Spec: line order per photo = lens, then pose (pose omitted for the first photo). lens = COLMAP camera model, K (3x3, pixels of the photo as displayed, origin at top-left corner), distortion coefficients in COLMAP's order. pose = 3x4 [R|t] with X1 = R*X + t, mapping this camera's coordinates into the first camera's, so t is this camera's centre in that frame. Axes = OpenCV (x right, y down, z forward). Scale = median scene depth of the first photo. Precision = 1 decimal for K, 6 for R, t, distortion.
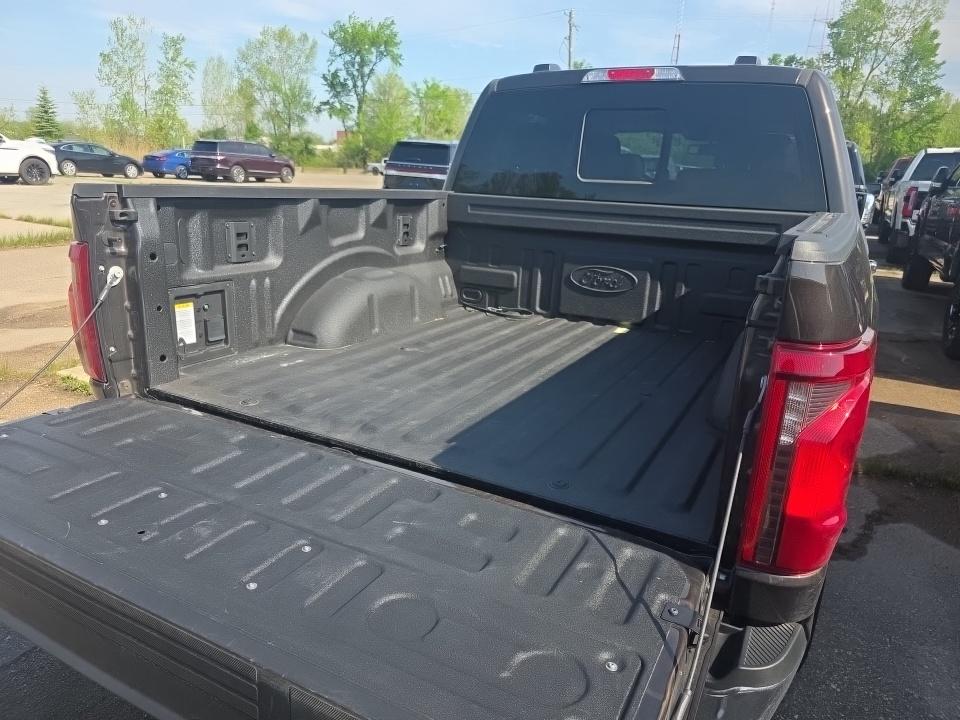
lens RADIAL K [[657.8, 0, 463.9], [0, 657.8, 361.8], [0, 0, 1]] dist [0.038358, -0.027976]
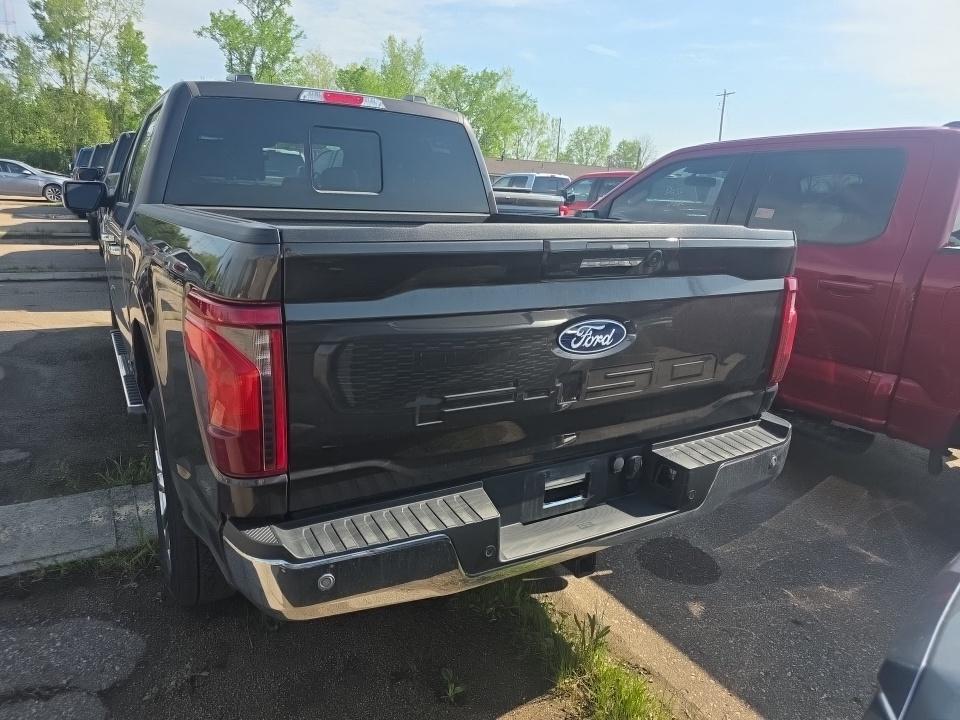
lens RADIAL K [[659.8, 0, 477.2], [0, 659.8, 363.1], [0, 0, 1]] dist [0.048044, -0.049291]
pose [[0.510345, -0.237162, 0.826621, -0.306306], [0.221602, 0.965027, 0.140057, -0.045962], [-0.830928, 0.111704, 0.545052, 0.104437]]
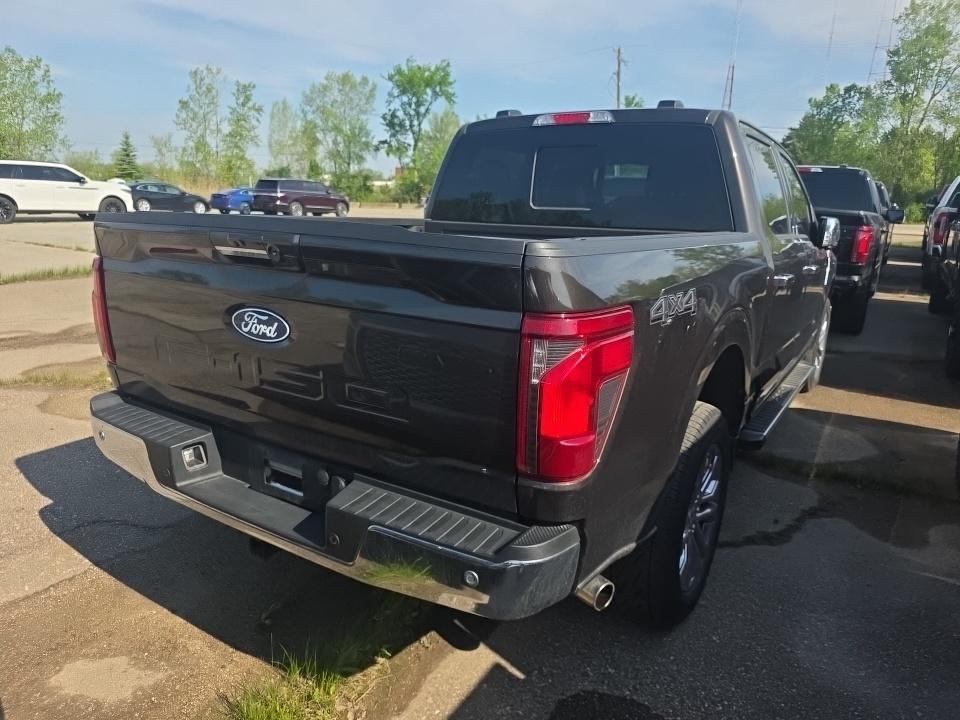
lens RADIAL K [[647.5, 0, 453.6], [0, 647.5, 357.0], [0, 0, 1]] dist [0.056814, -0.046893]
pose [[0.996037, 0.007603, -0.088614, 0.066766], [-0.012081, 0.998671, -0.050108, 0.021221], [0.088115, 0.050980, 0.994805, -0.063204]]
